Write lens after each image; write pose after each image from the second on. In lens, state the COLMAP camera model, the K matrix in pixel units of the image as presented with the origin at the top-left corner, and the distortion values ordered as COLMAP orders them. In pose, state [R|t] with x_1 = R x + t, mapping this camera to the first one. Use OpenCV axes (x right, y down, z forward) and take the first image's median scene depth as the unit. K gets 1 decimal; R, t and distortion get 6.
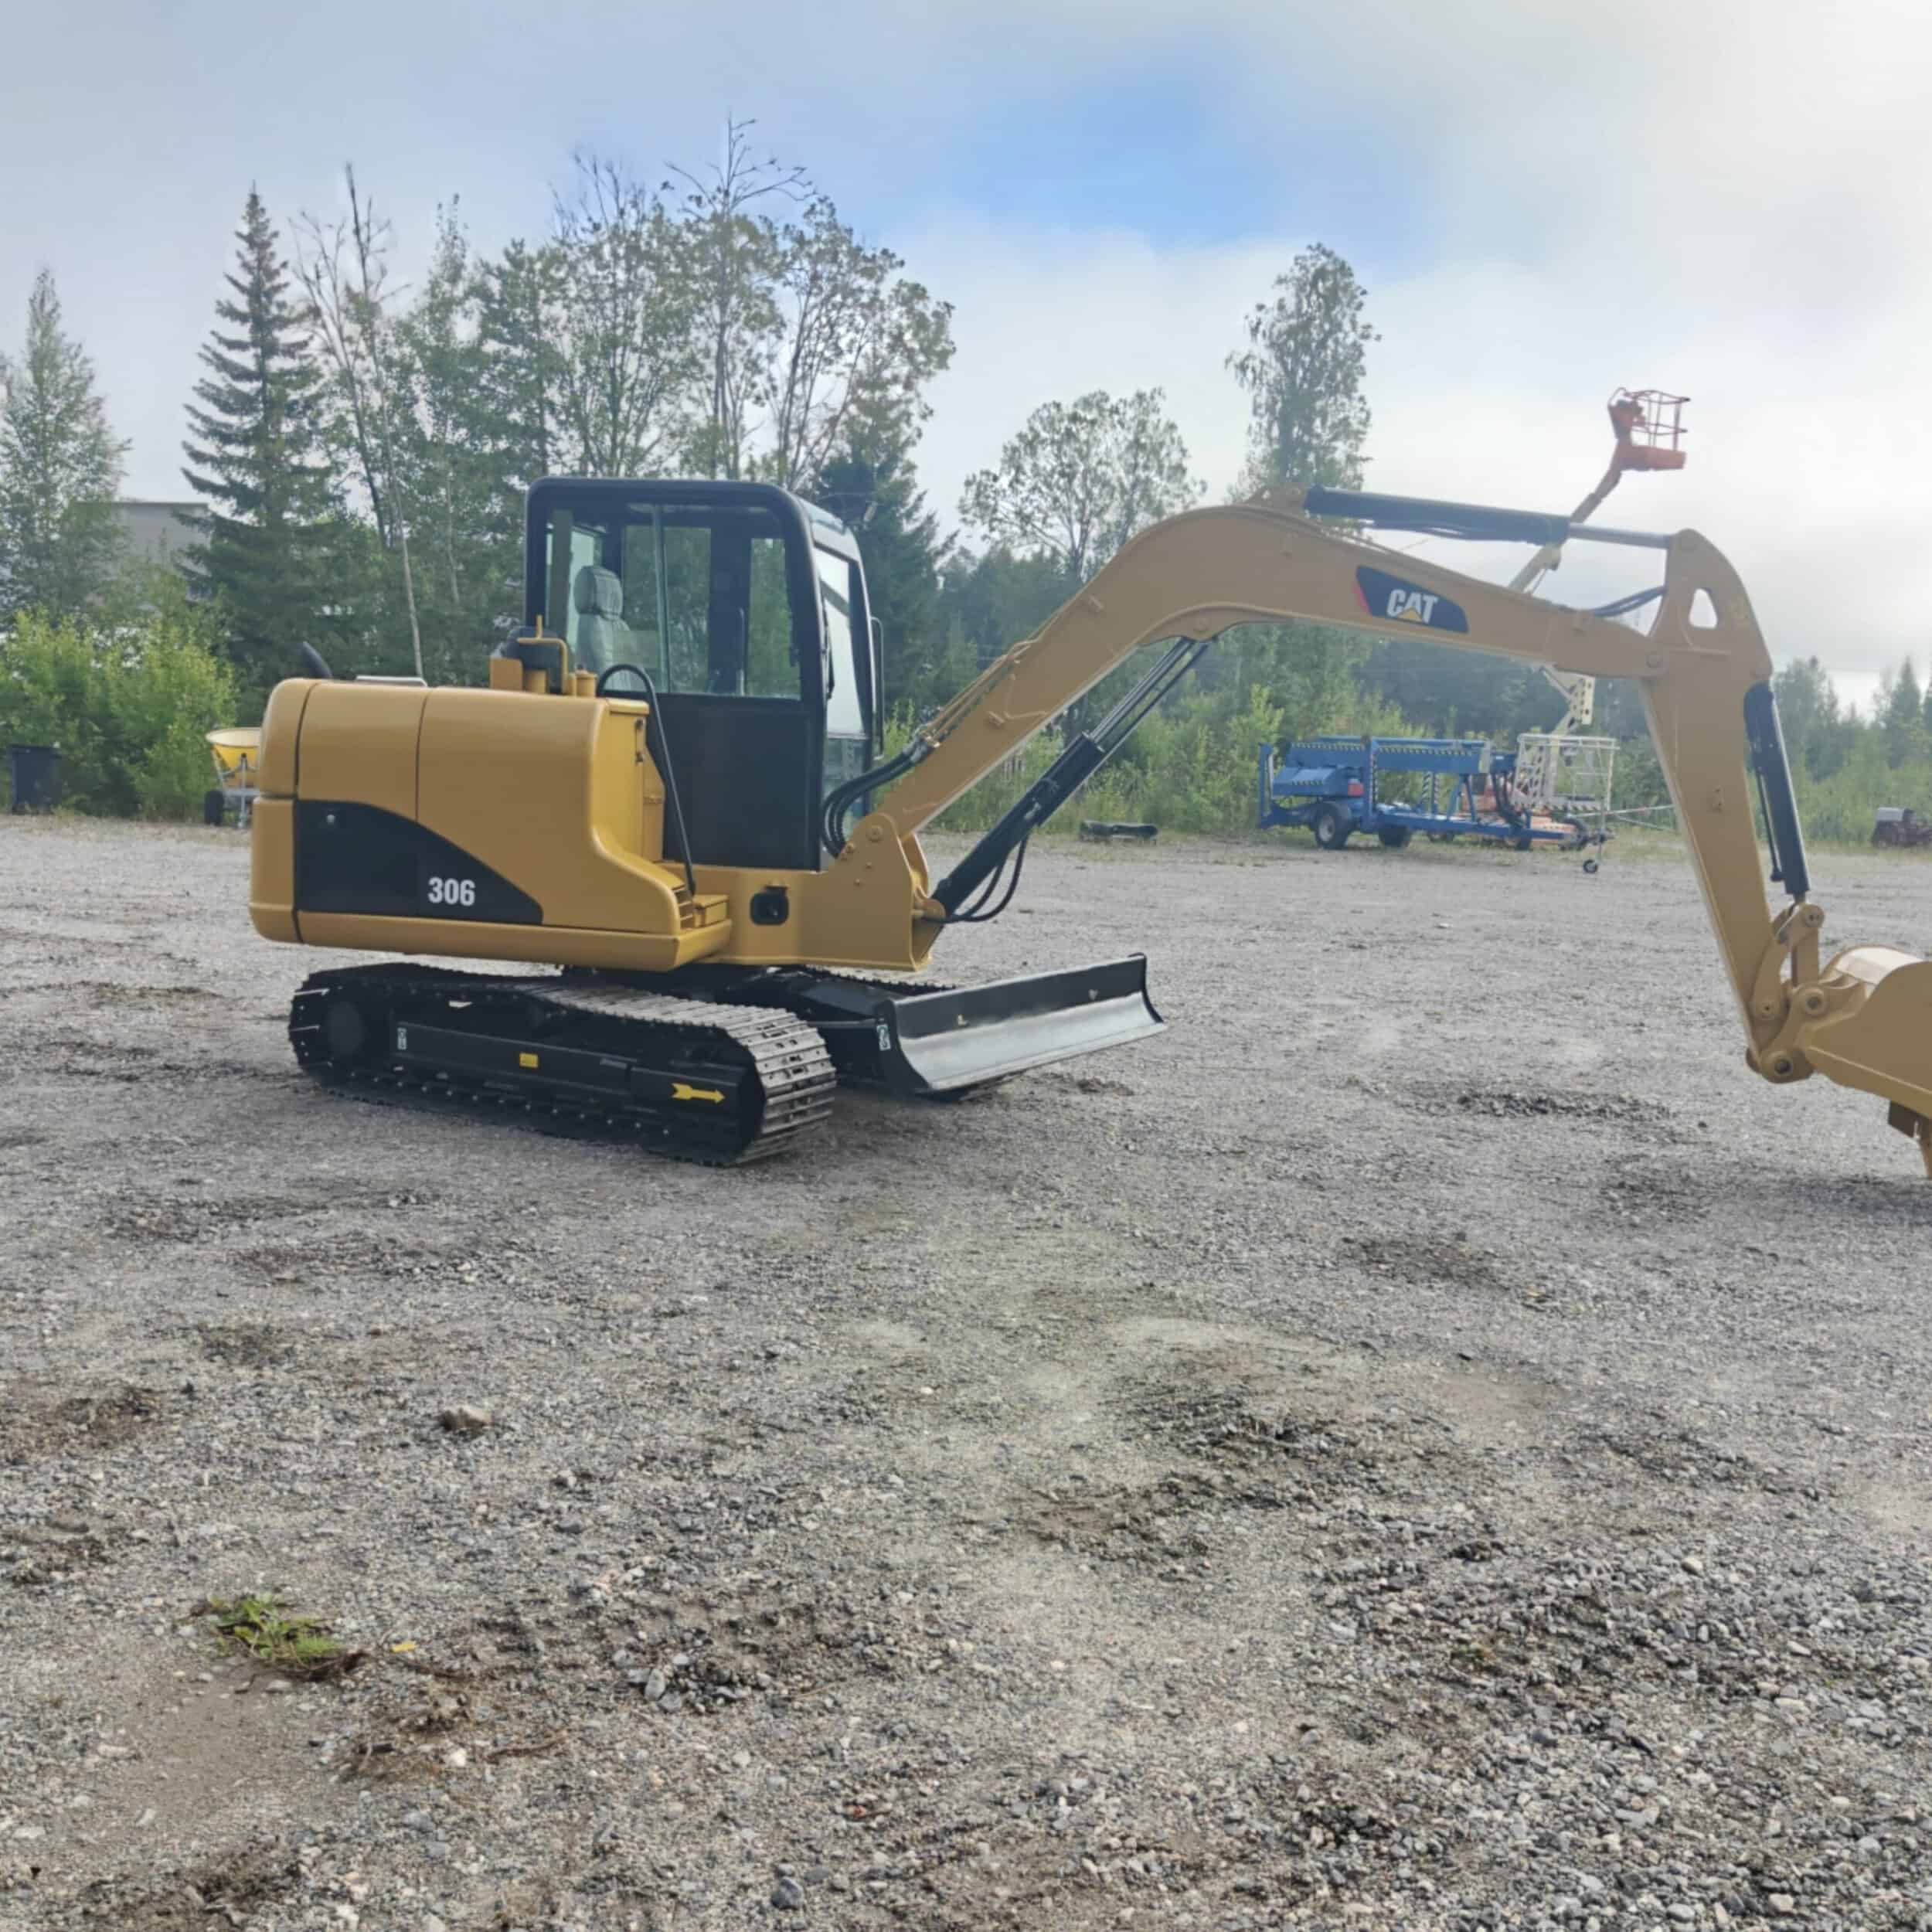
lens RADIAL K [[1817.0, 0, 973.9], [0, 1817.0, 1002.5], [0, 0, 1]] dist [0.007550, -0.012574]
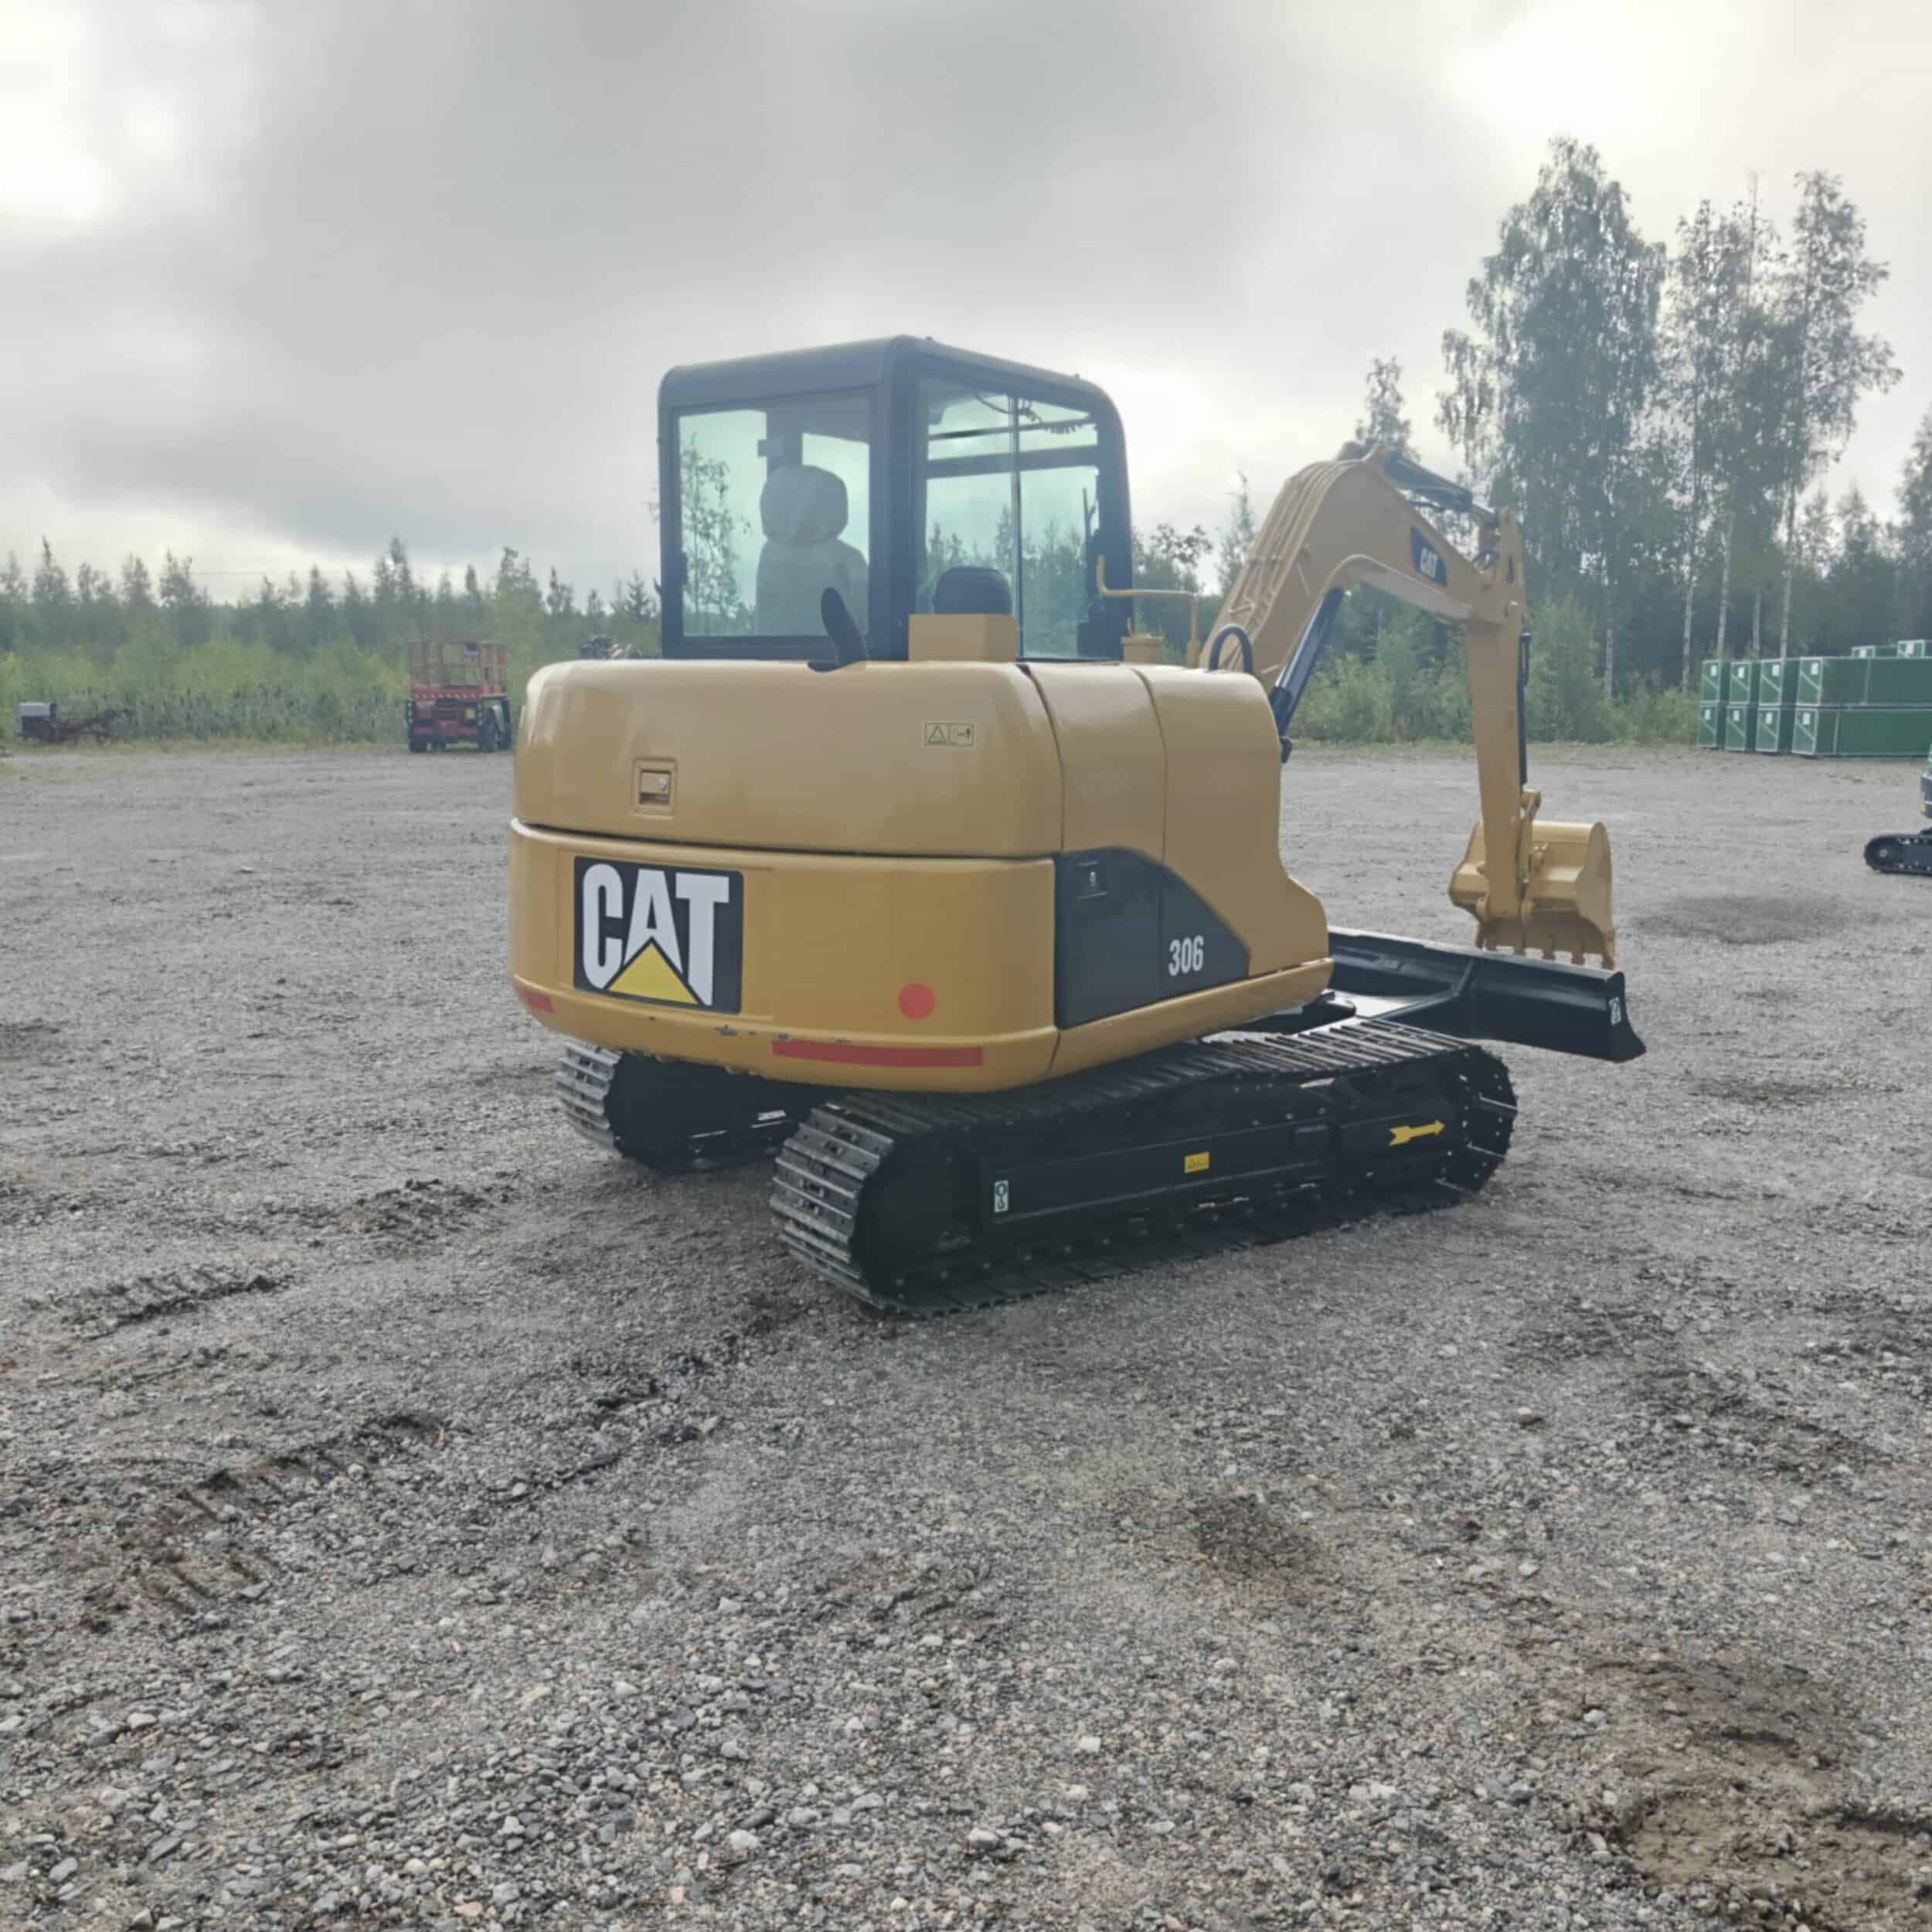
lens RADIAL K [[1814.3, 0, 966.0], [0, 1814.3, 966.0], [0, 0, 1]] dist [0.042132, -0.001311]
pose [[0.460967, -0.177987, 0.869385, -0.170617], [0.140630, 0.981952, 0.126467, -0.028712], [-0.876204, 0.063965, 0.477677, 0.133131]]
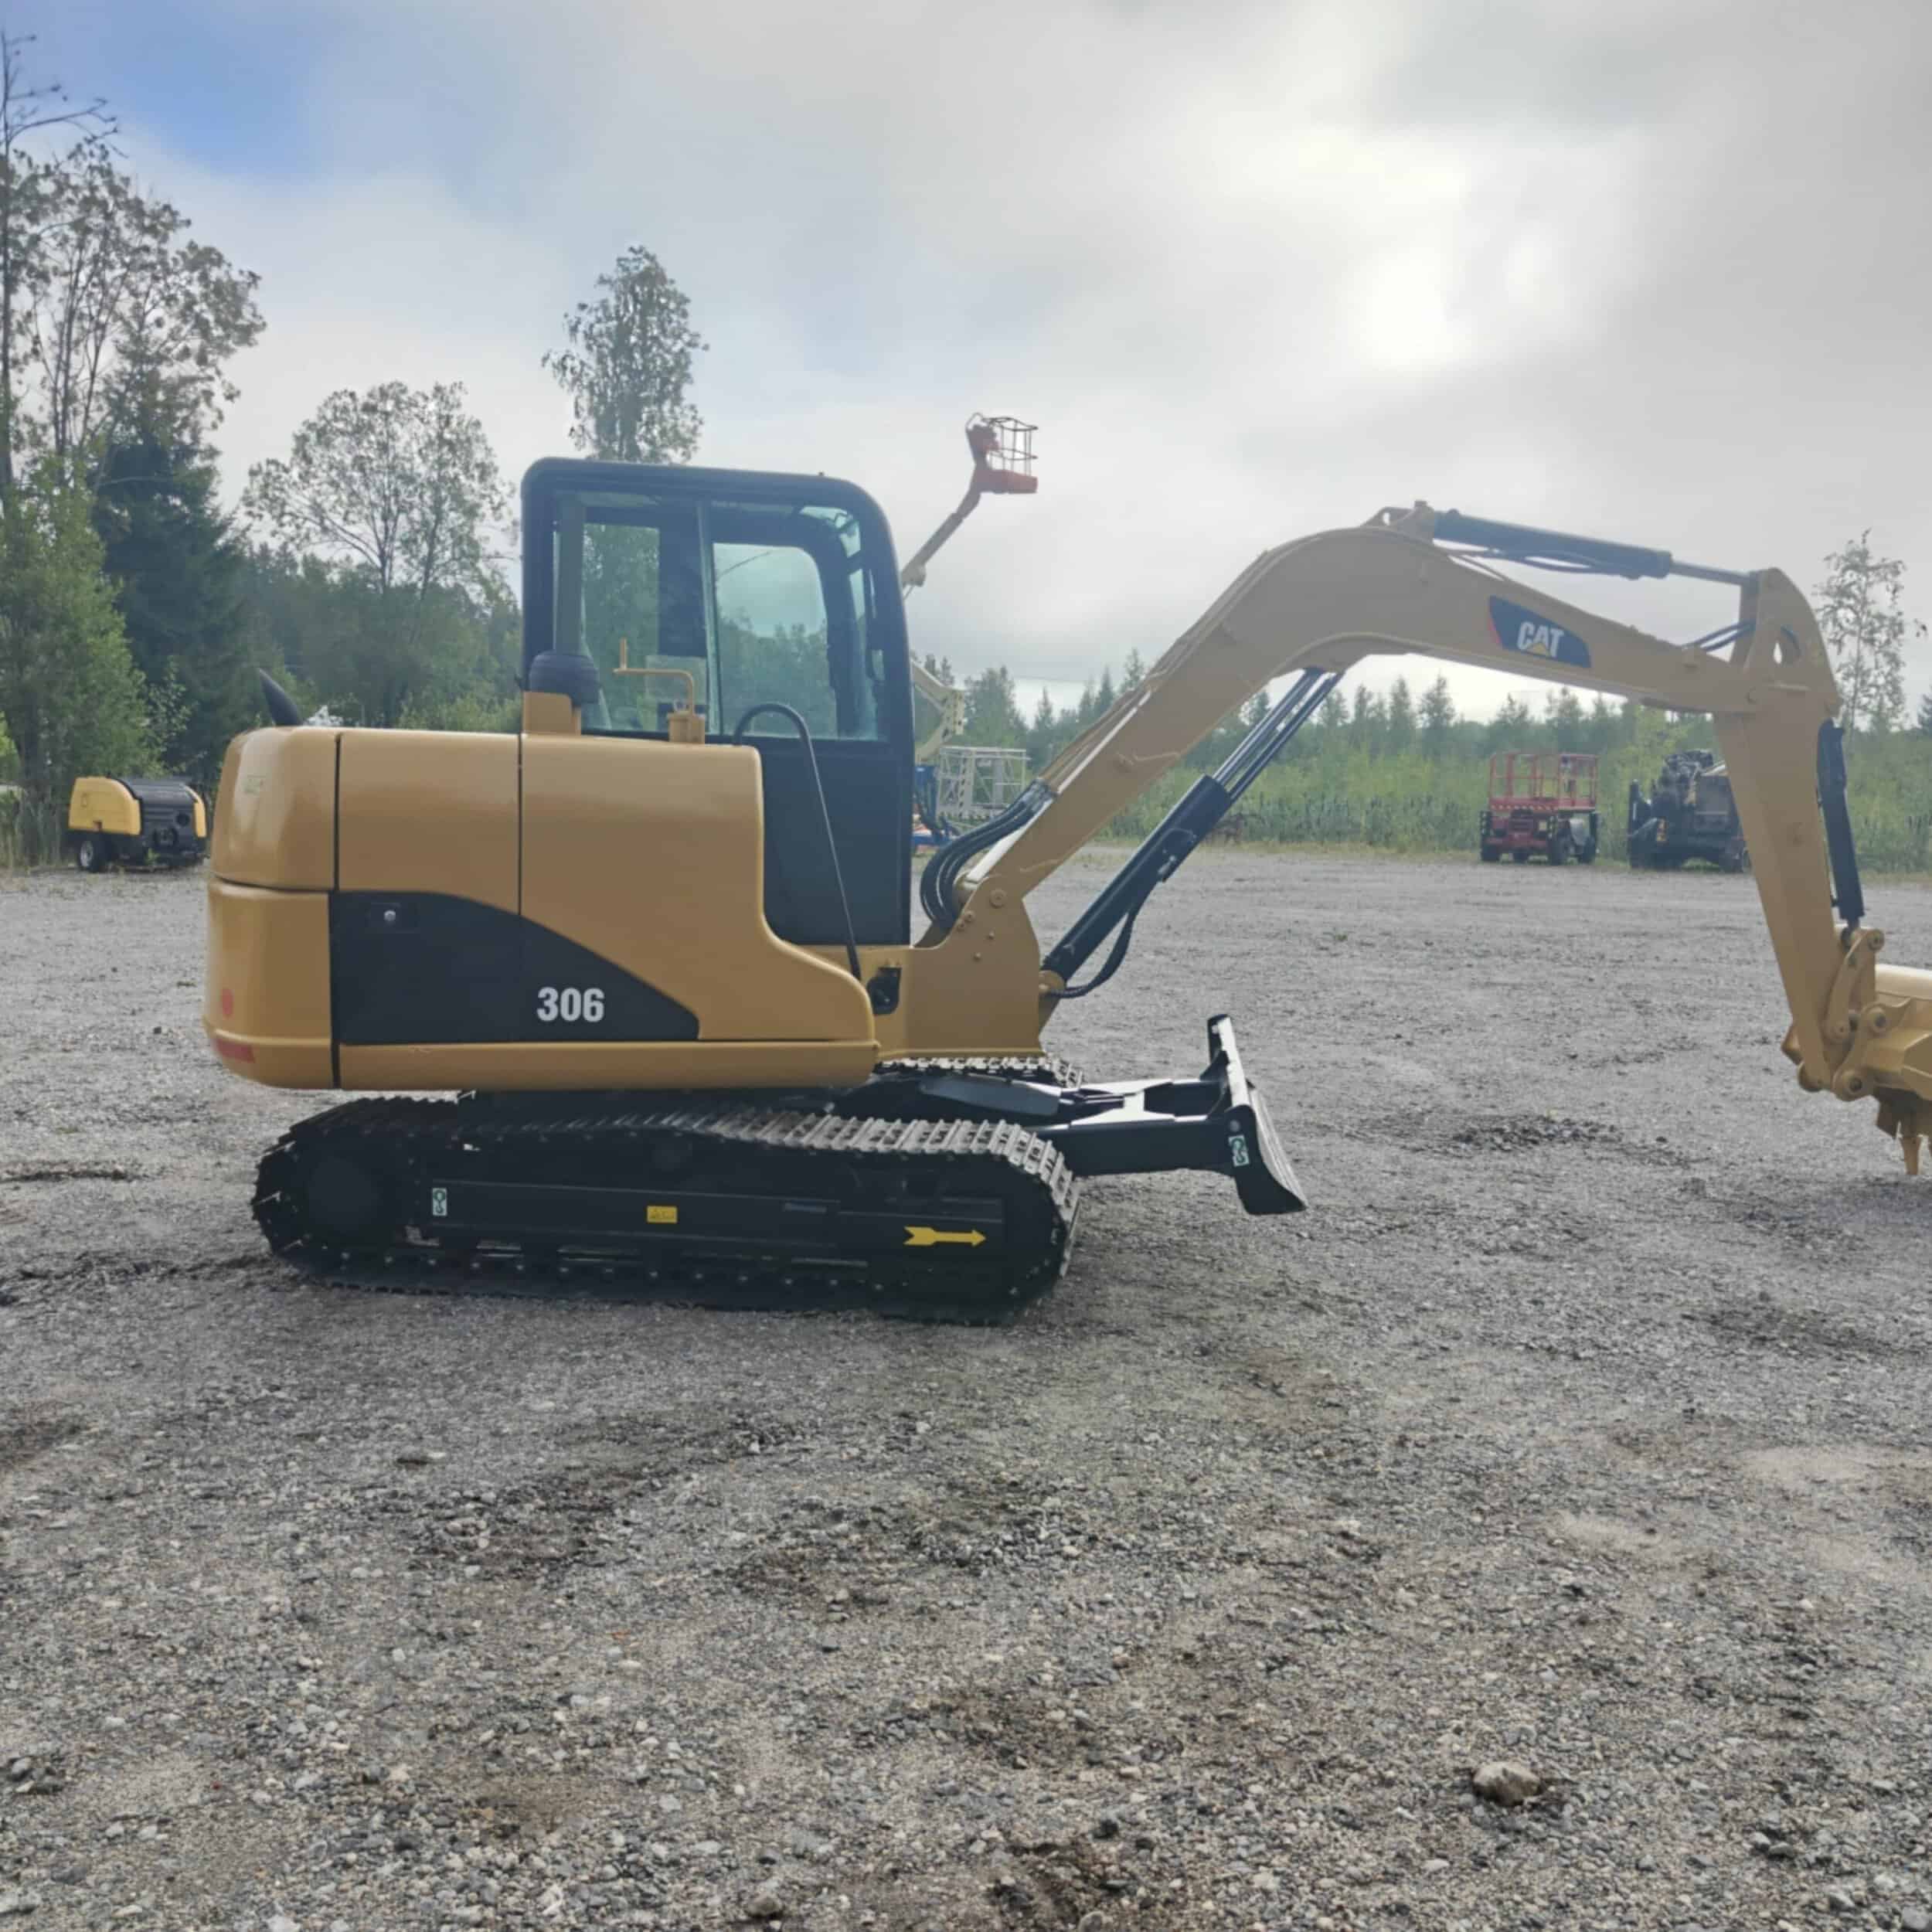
lens RADIAL K [[1817.0, 0, 973.9], [0, 1817.0, 1002.5], [0, 0, 1]] dist [0.007550, -0.012574]
pose [[0.915638, -0.067928, 0.396224, -0.078165], [0.069333, 0.997535, 0.010793, -0.010573], [-0.395980, 0.017589, 0.918091, 0.043801]]
